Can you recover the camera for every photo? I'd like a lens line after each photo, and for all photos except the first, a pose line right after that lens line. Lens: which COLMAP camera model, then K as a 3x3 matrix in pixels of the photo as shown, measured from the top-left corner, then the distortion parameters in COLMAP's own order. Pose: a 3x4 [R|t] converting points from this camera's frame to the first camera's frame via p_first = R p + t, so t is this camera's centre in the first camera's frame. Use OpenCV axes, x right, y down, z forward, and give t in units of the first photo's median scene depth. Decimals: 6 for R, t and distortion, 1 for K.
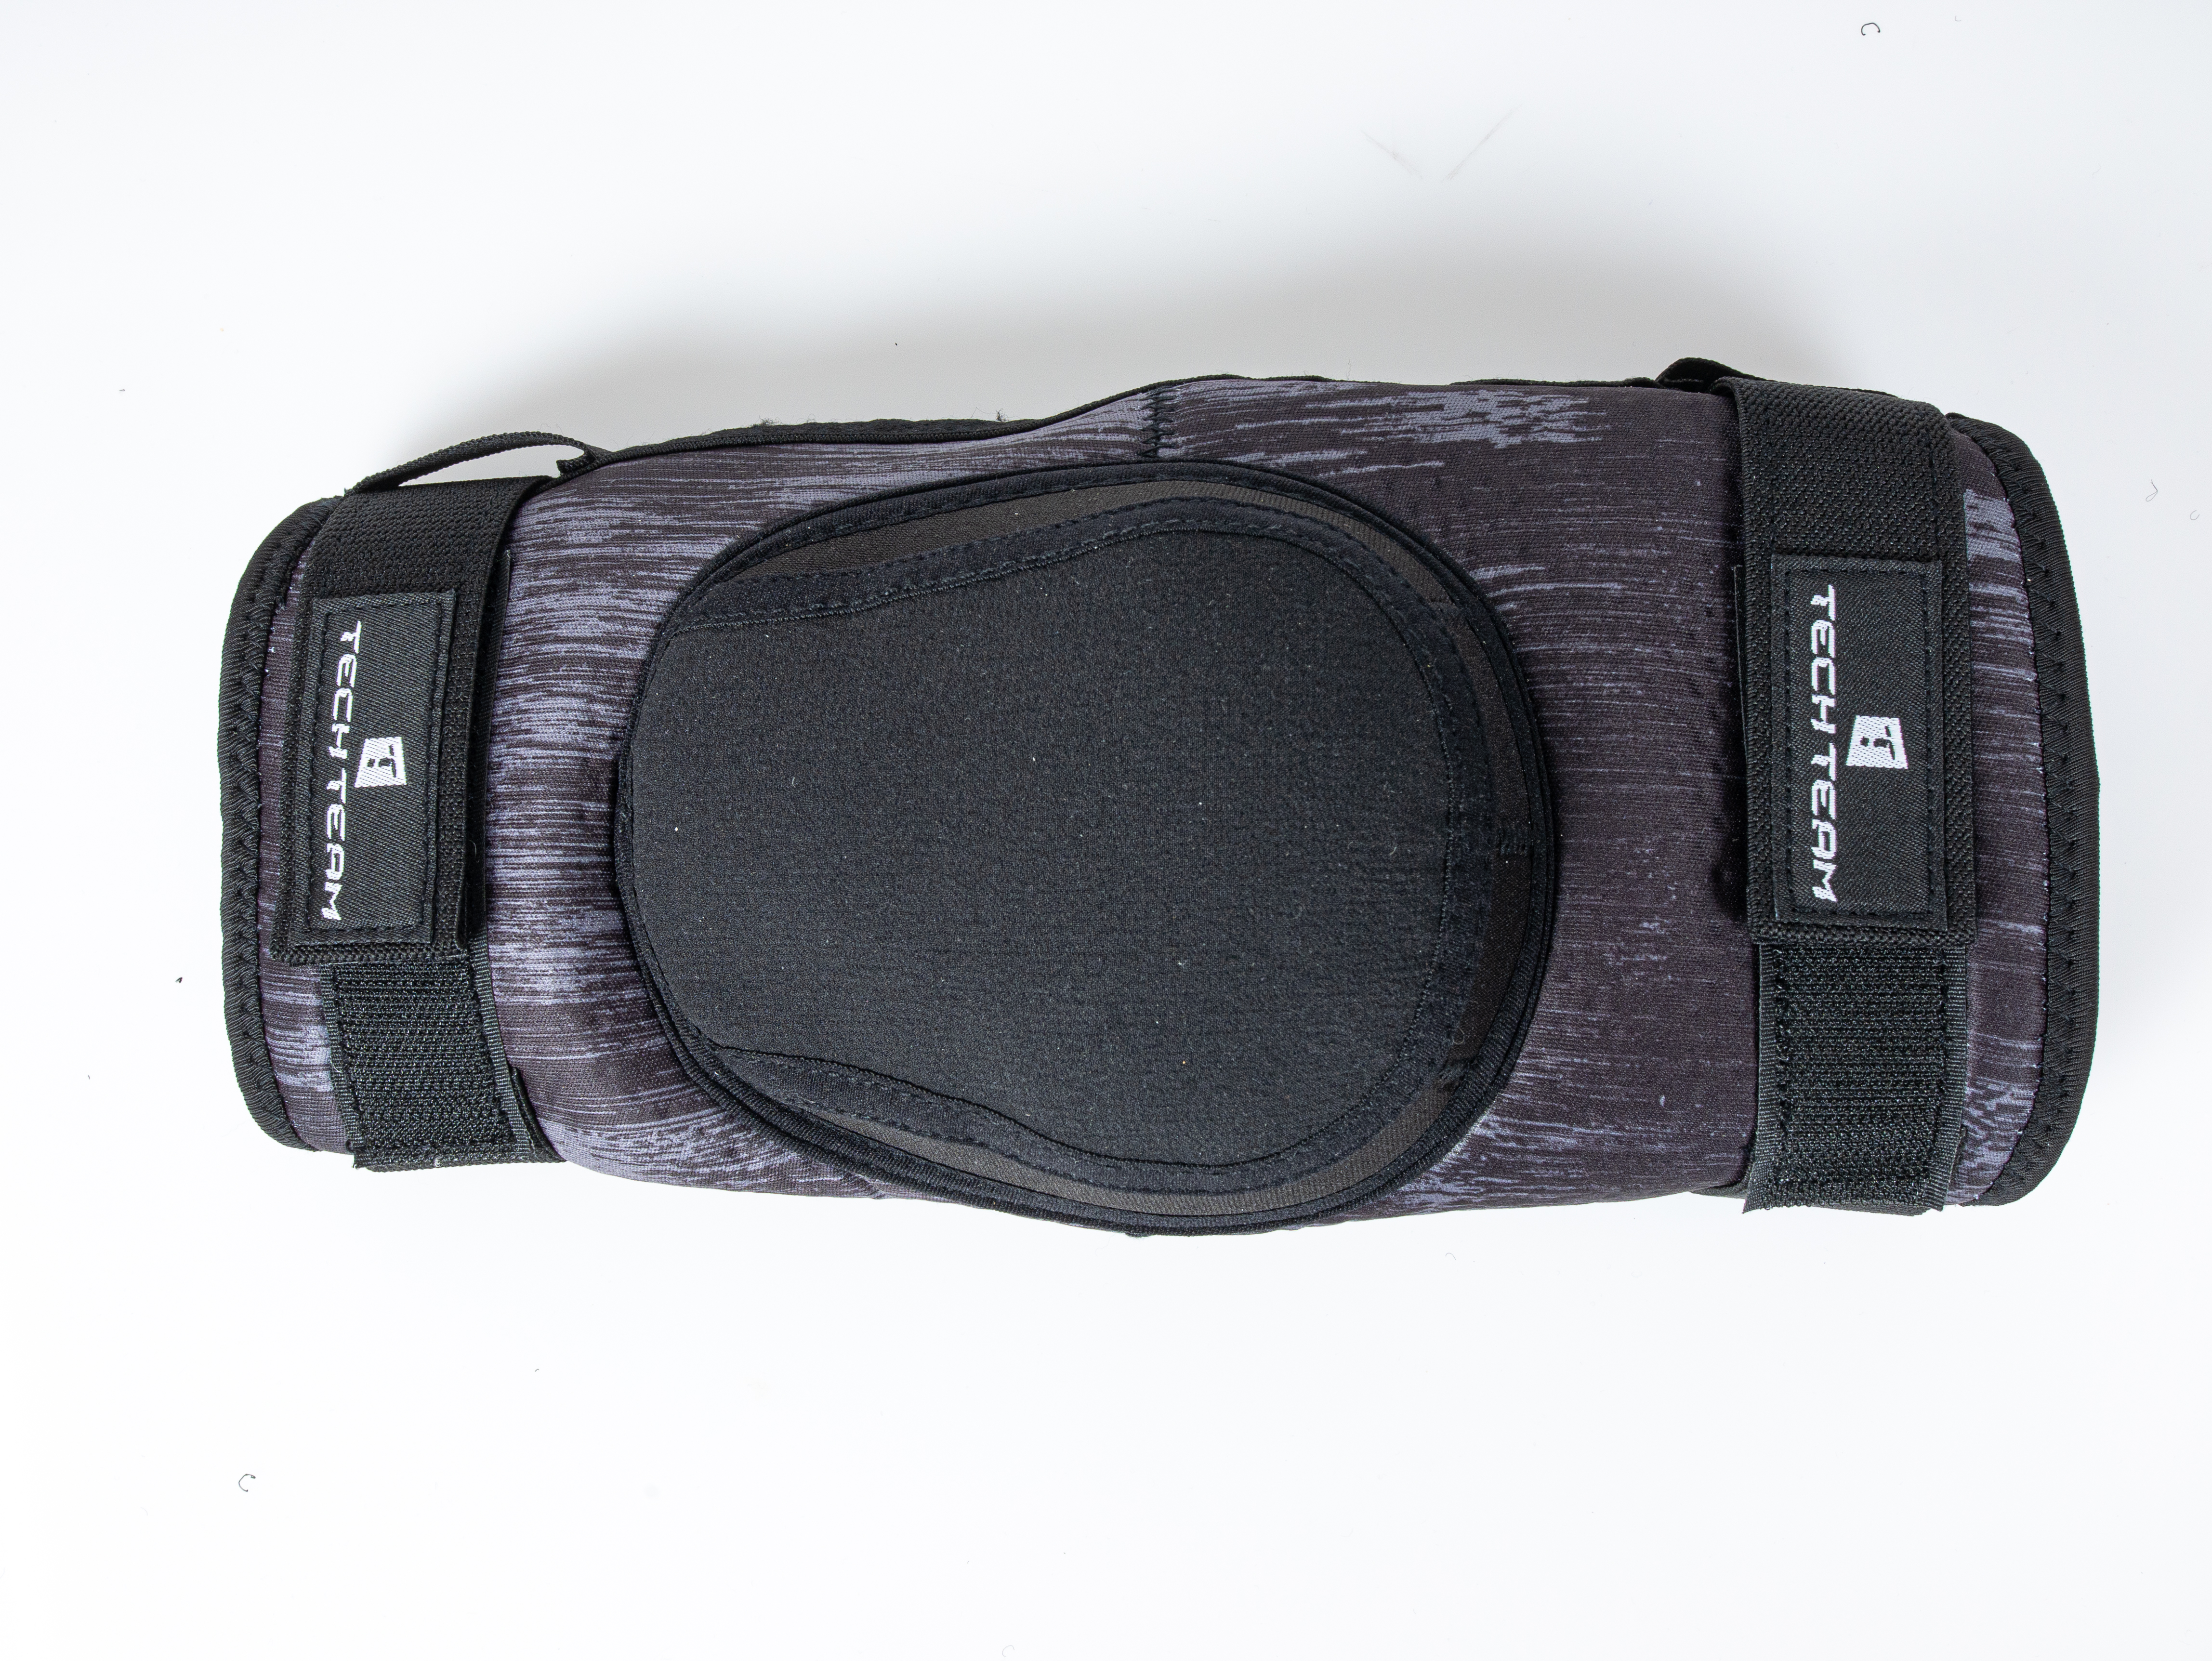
lens RADIAL K [[3168.0, 0, 1116.6], [0, 3168.0, 869.6], [0, 0, 1]] dist [-0.108271, 0.066193]
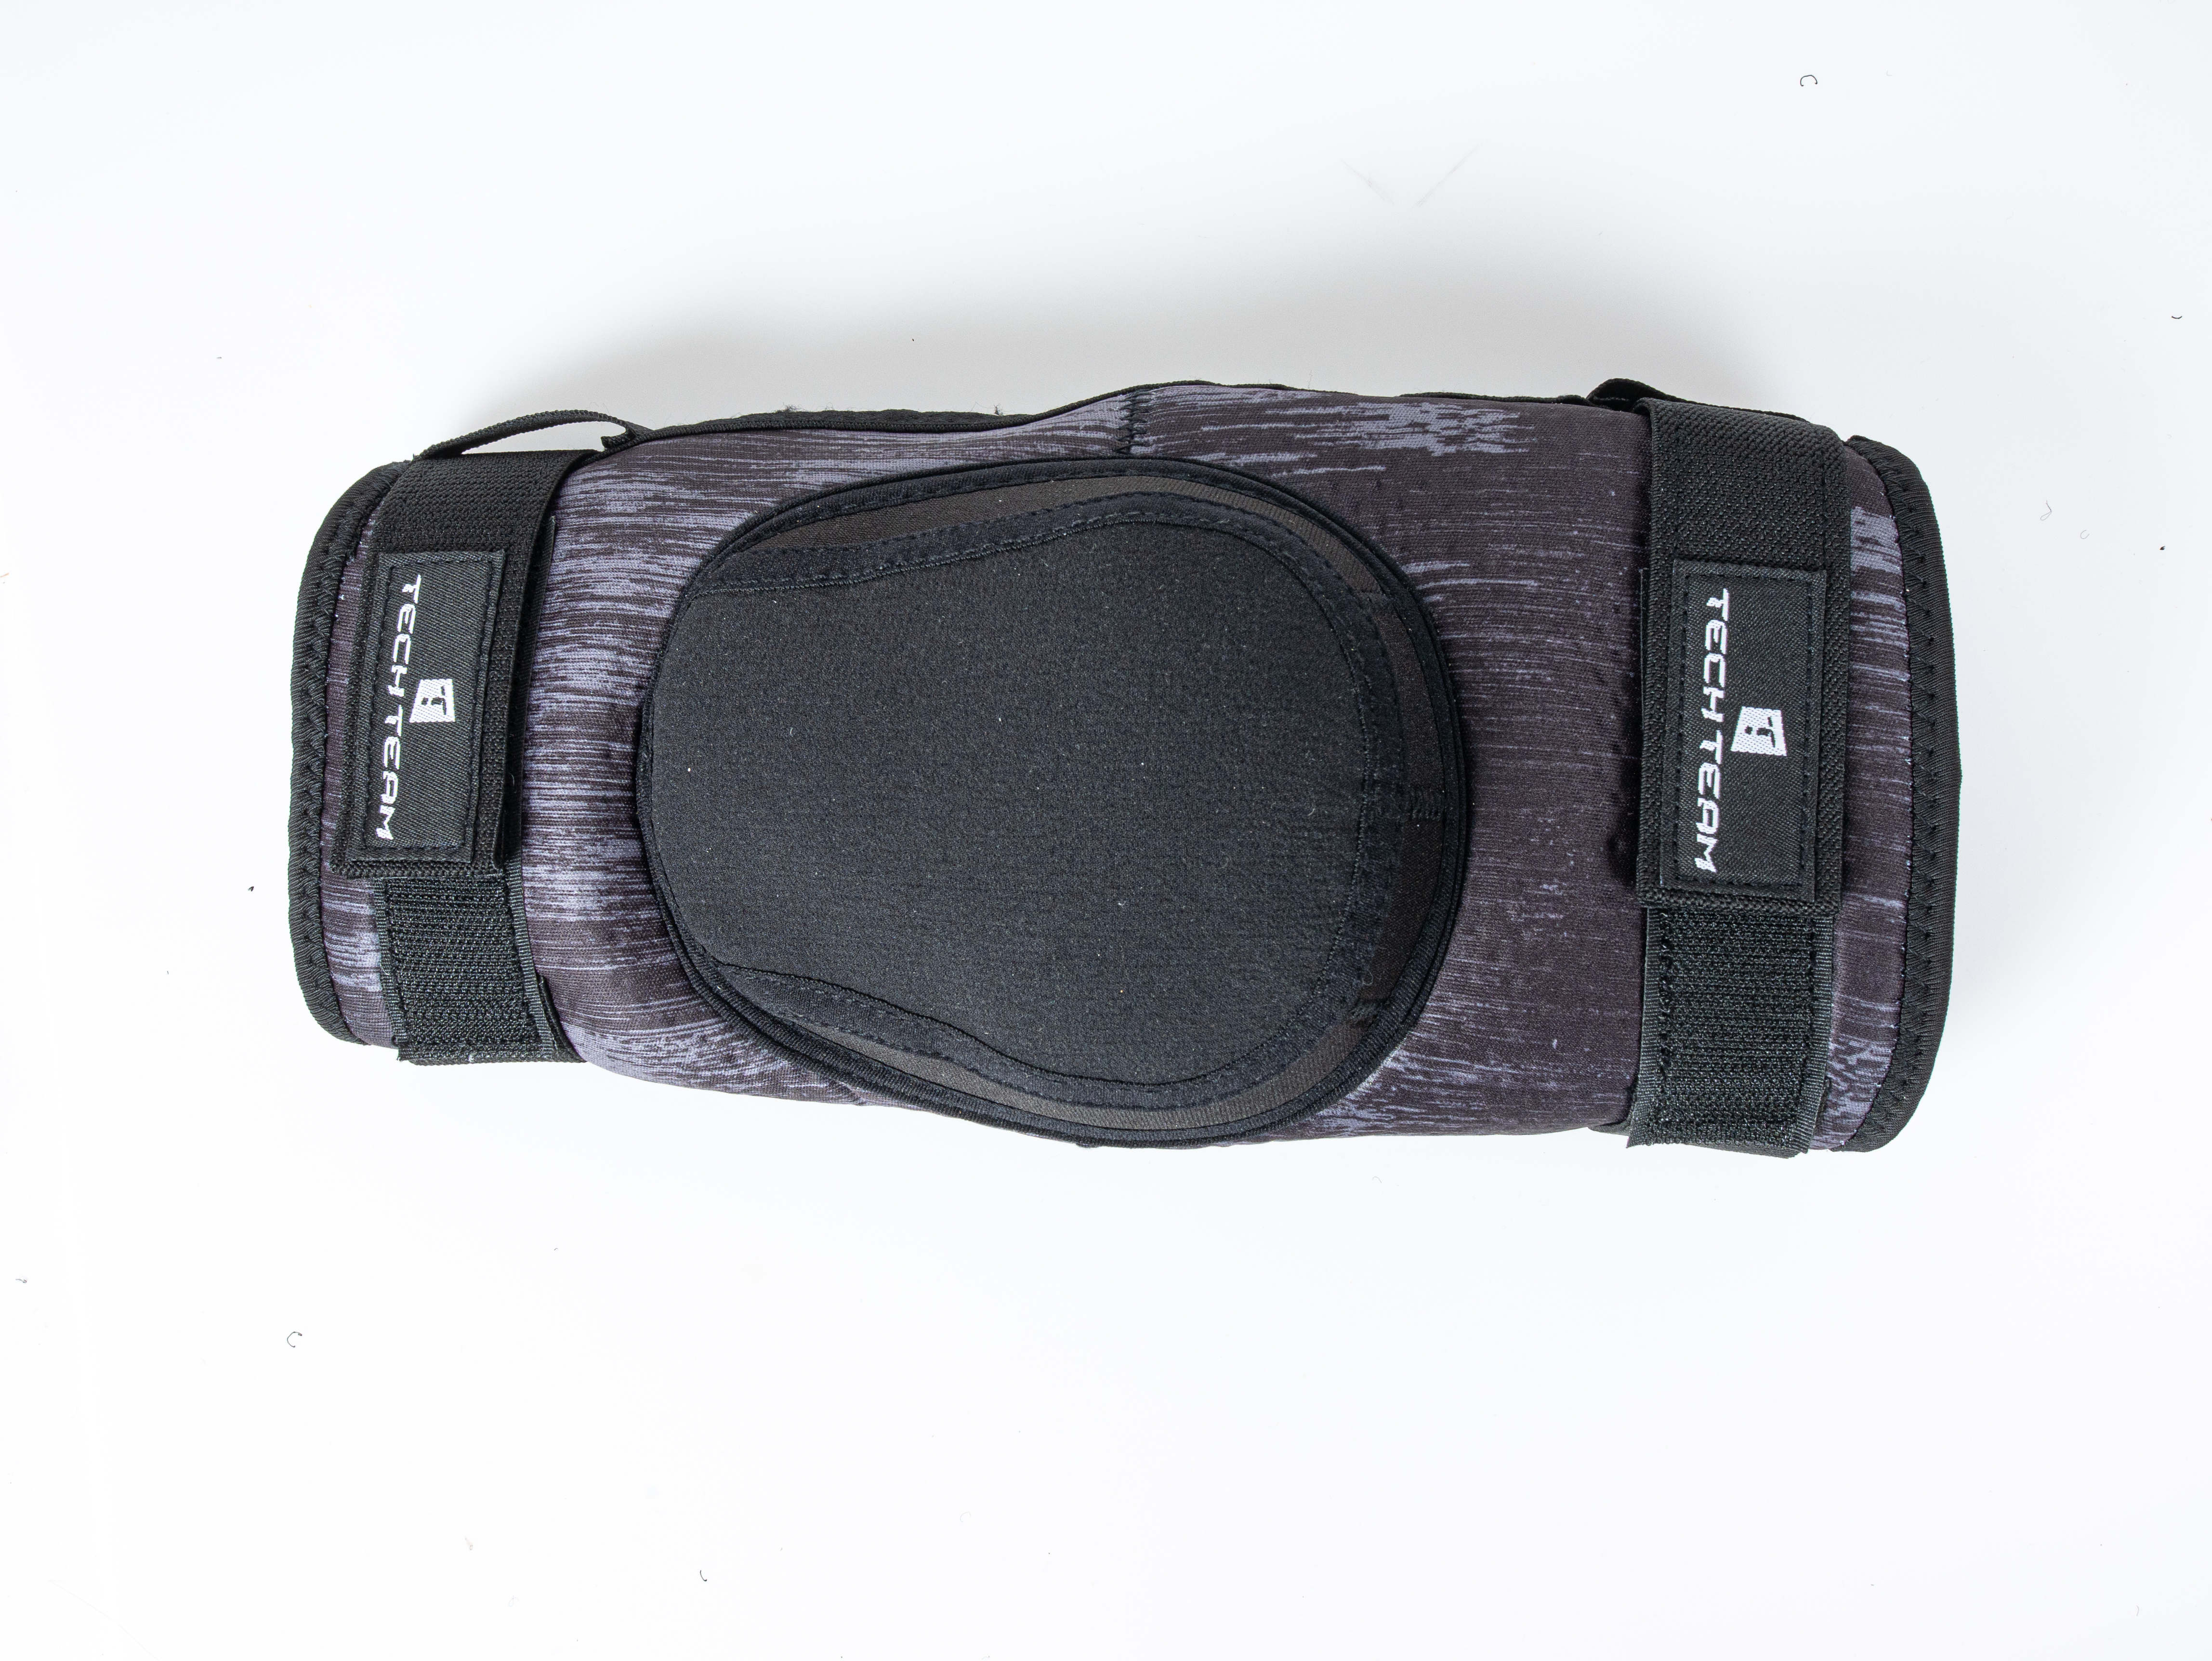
lens RADIAL K [[3168.0, 0, 1116.6], [0, 3168.0, 869.6], [0, 0, 1]] dist [-0.108271, 0.066193]
pose [[0.998879, 0.037551, -0.028822, 0.046146], [-0.037194, 0.999226, 0.012825, 0.002706], [0.029281, -0.011739, 0.999502, -0.122663]]
